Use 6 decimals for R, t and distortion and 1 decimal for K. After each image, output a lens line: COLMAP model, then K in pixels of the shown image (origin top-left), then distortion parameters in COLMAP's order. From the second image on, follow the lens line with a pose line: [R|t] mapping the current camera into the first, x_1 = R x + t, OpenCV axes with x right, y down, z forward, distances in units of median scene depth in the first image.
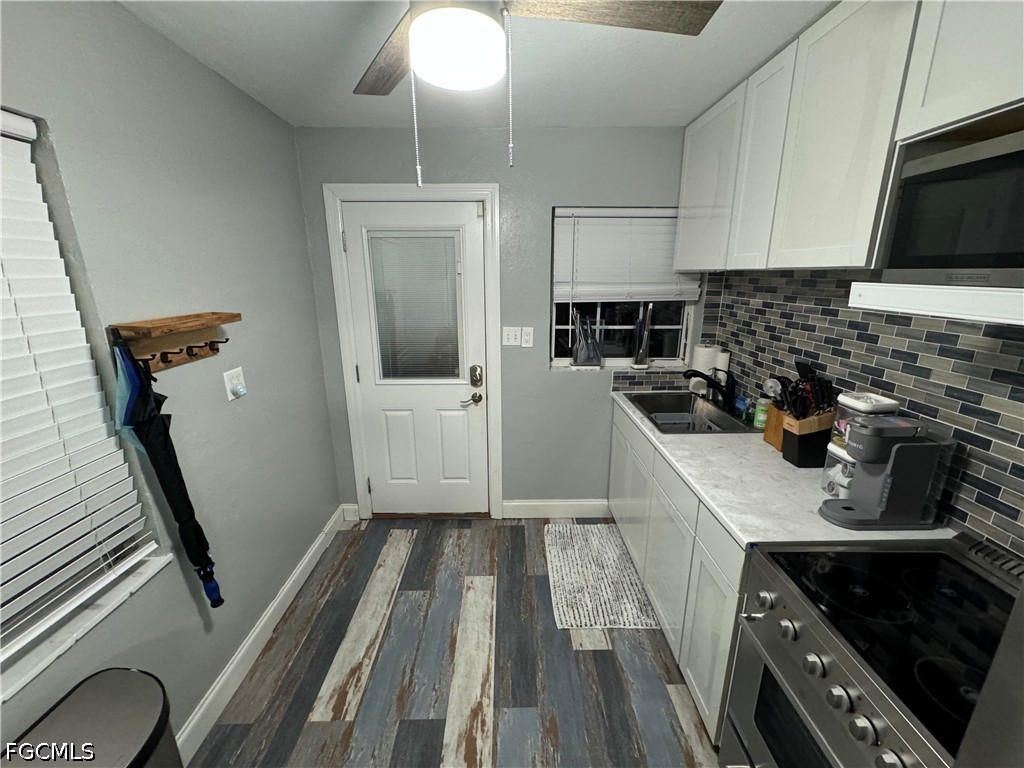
lens RADIAL K [[411.7, 0, 513.8], [0, 411.7, 383.9], [0, 0, 1]] dist [0.001273, -0.000063]
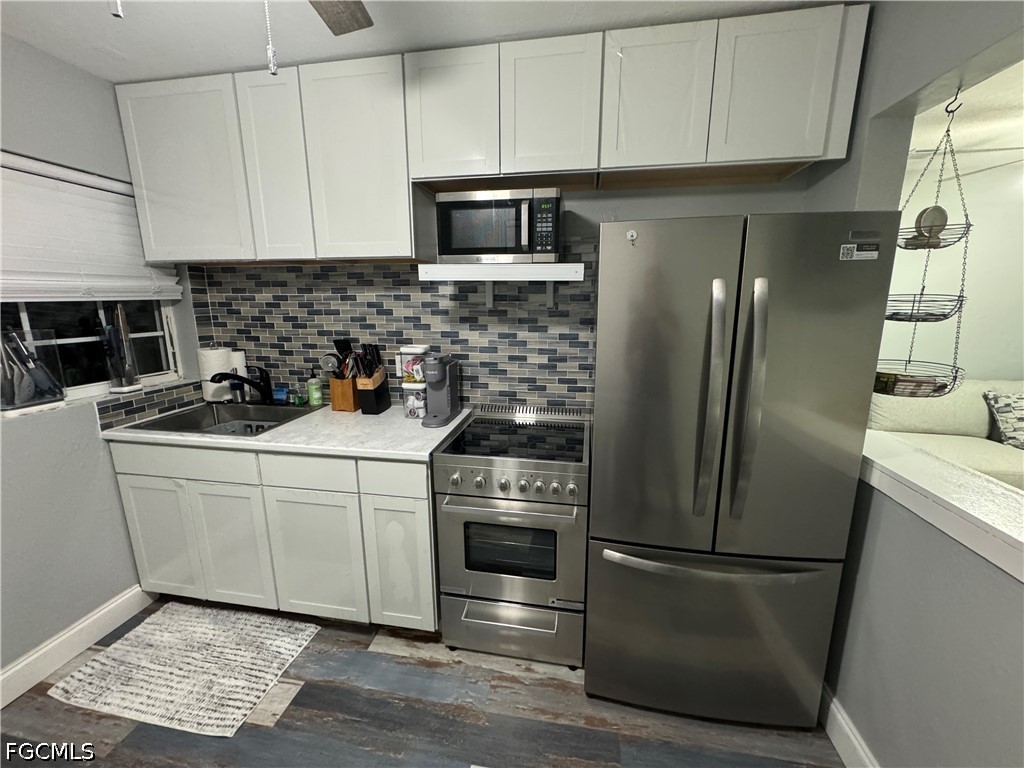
lens RADIAL K [[411.7, 0, 510.2], [0, 411.7, 384.8], [0, 0, 1]] dist [0.001273, -0.000063]
pose [[0.179393, -0.196662, 0.963920, -0.379247], [0.256646, 0.955242, 0.147127, 0.023948], [-0.949711, 0.220993, 0.221836, 0.239477]]
